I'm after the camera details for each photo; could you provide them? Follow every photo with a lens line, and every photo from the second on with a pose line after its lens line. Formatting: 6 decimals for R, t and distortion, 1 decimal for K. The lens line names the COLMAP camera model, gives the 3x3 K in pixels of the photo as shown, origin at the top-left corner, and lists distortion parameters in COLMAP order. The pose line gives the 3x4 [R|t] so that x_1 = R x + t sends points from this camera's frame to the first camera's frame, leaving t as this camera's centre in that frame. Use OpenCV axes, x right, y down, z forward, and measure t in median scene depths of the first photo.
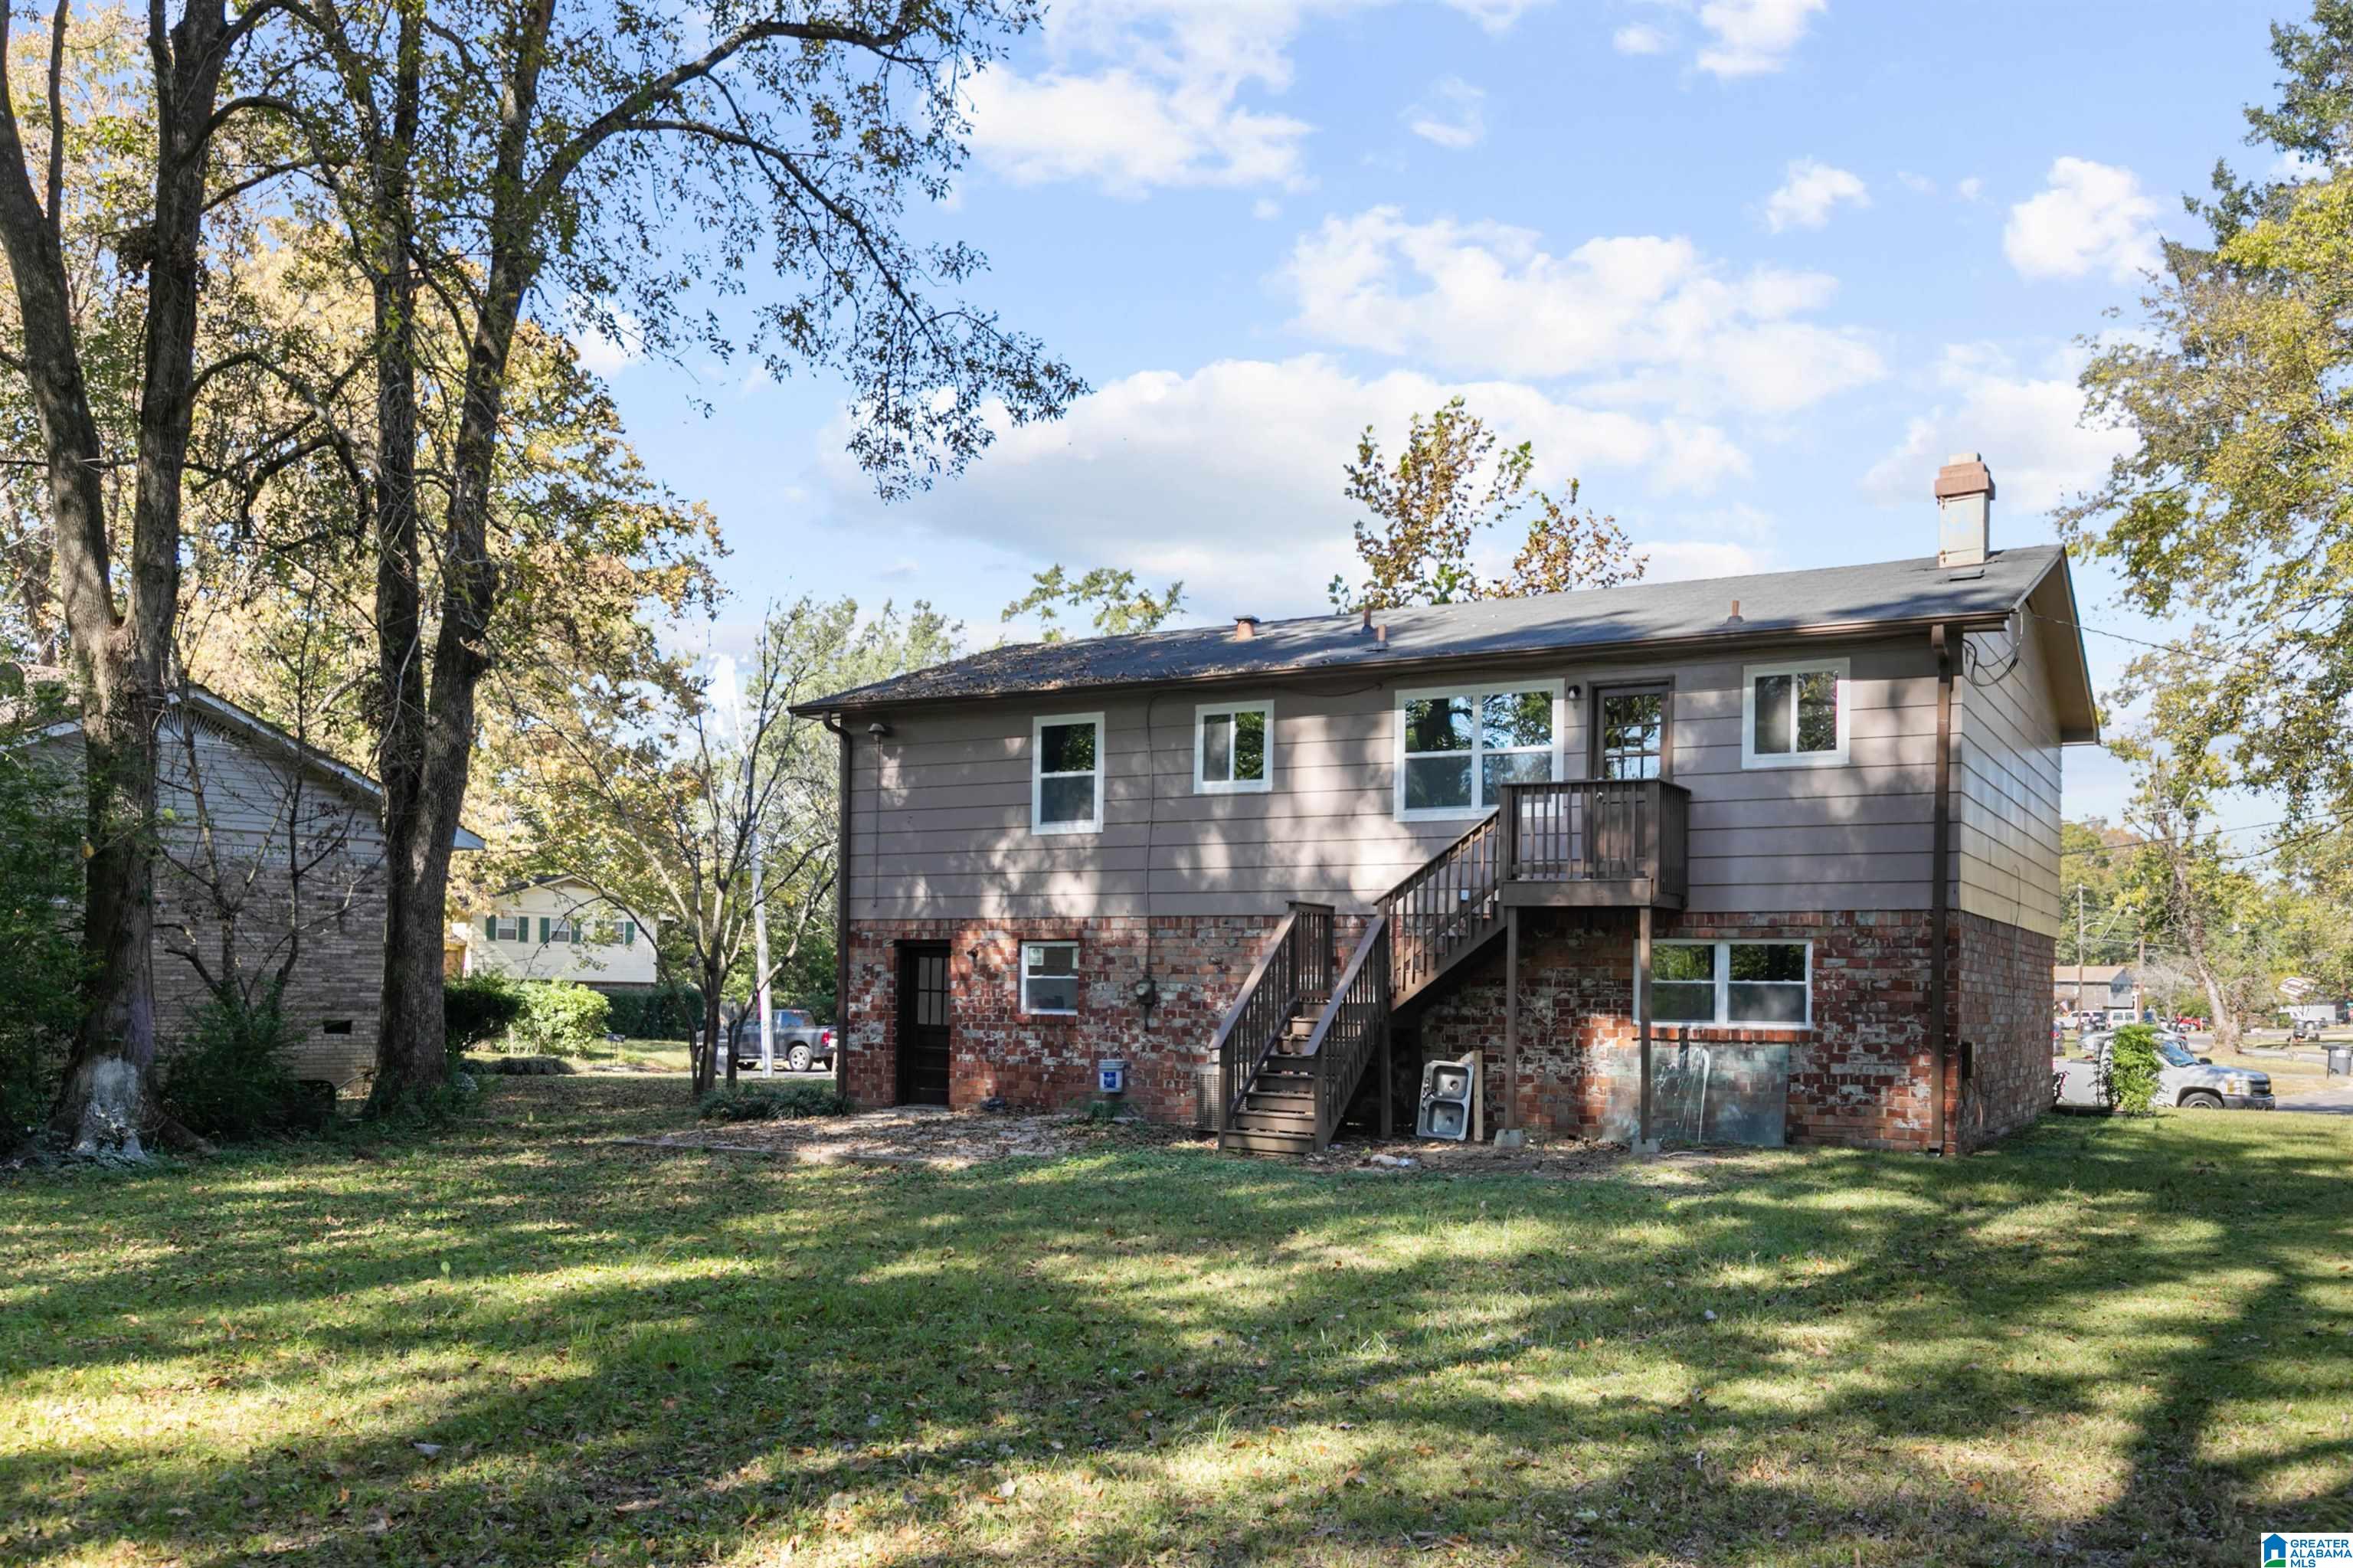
lens RADIAL K [[1836.4, 0, 1184.0], [0, 1836.4, 1001.8], [0, 0, 1]] dist [0.007133, 0.006620]
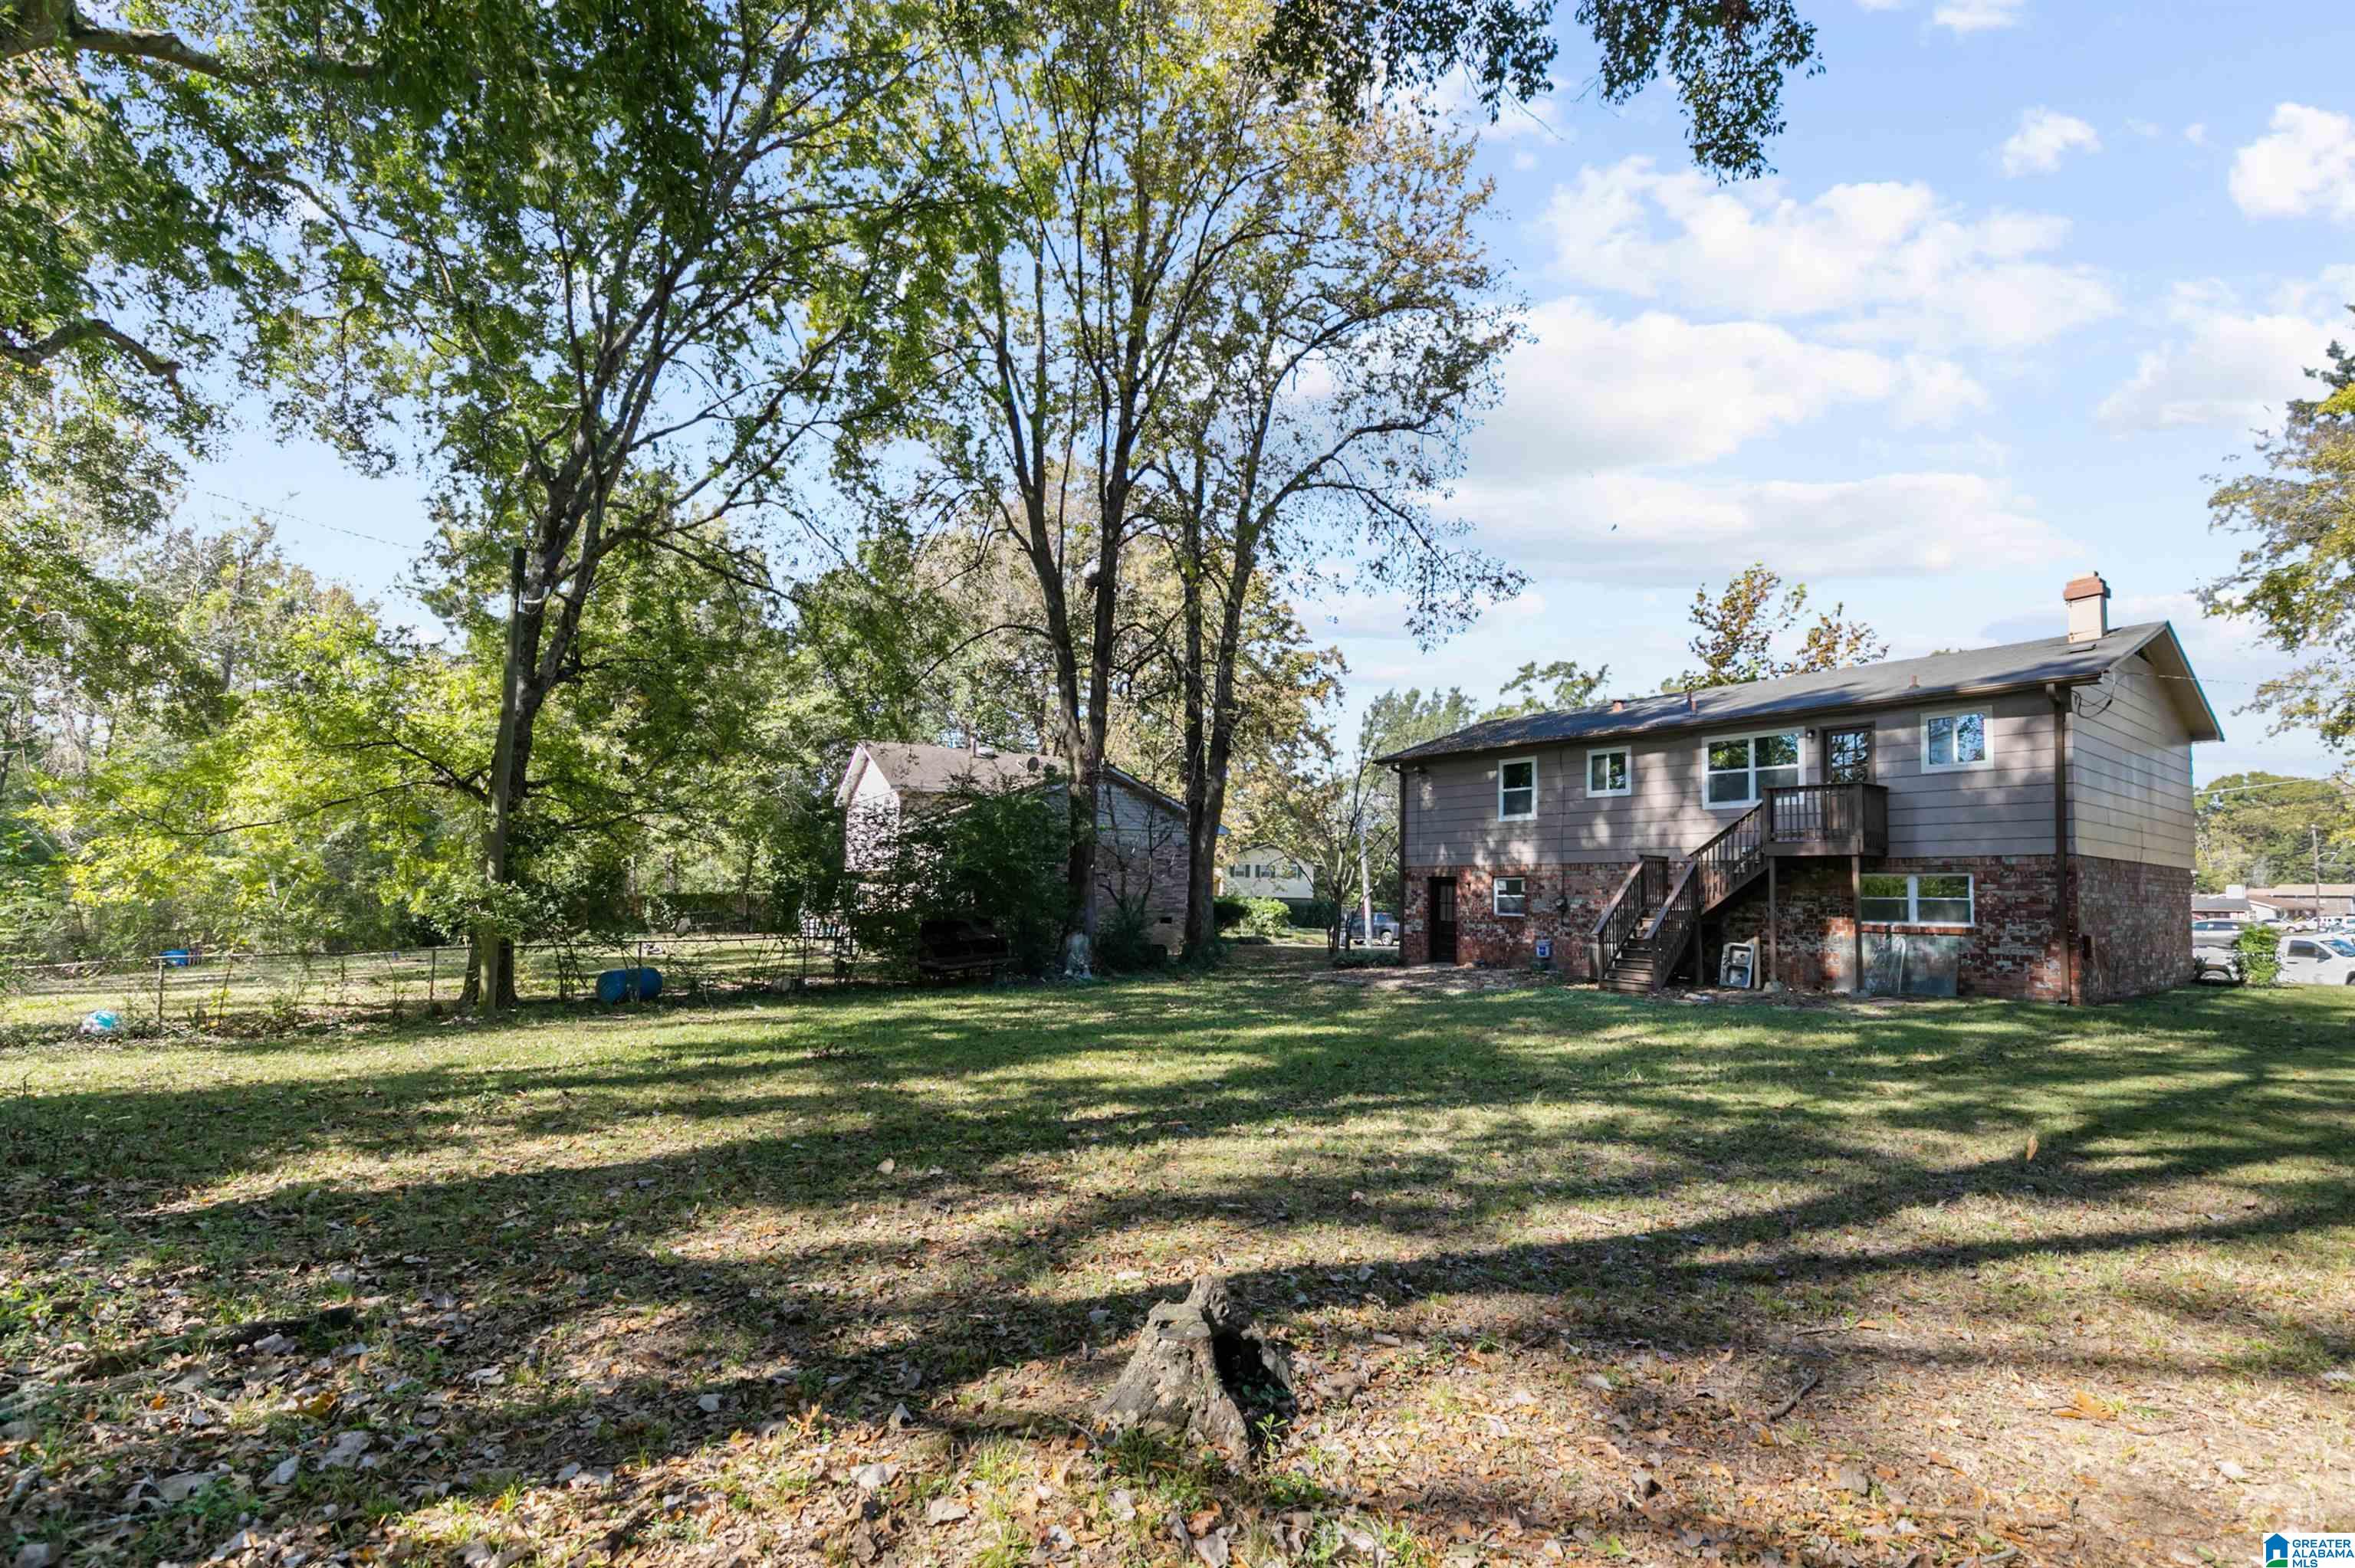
lens RADIAL K [[1026.0, 0, 1219.4], [0, 1026.0, 852.6], [0, 0, 1]] dist [0.000612, 0.000040]
pose [[0.931636, -0.017651, -0.362963, 0.034202], [-0.002033, 0.998551, -0.053777, -0.000725], [0.363386, 0.050839, 0.930250, -0.100706]]
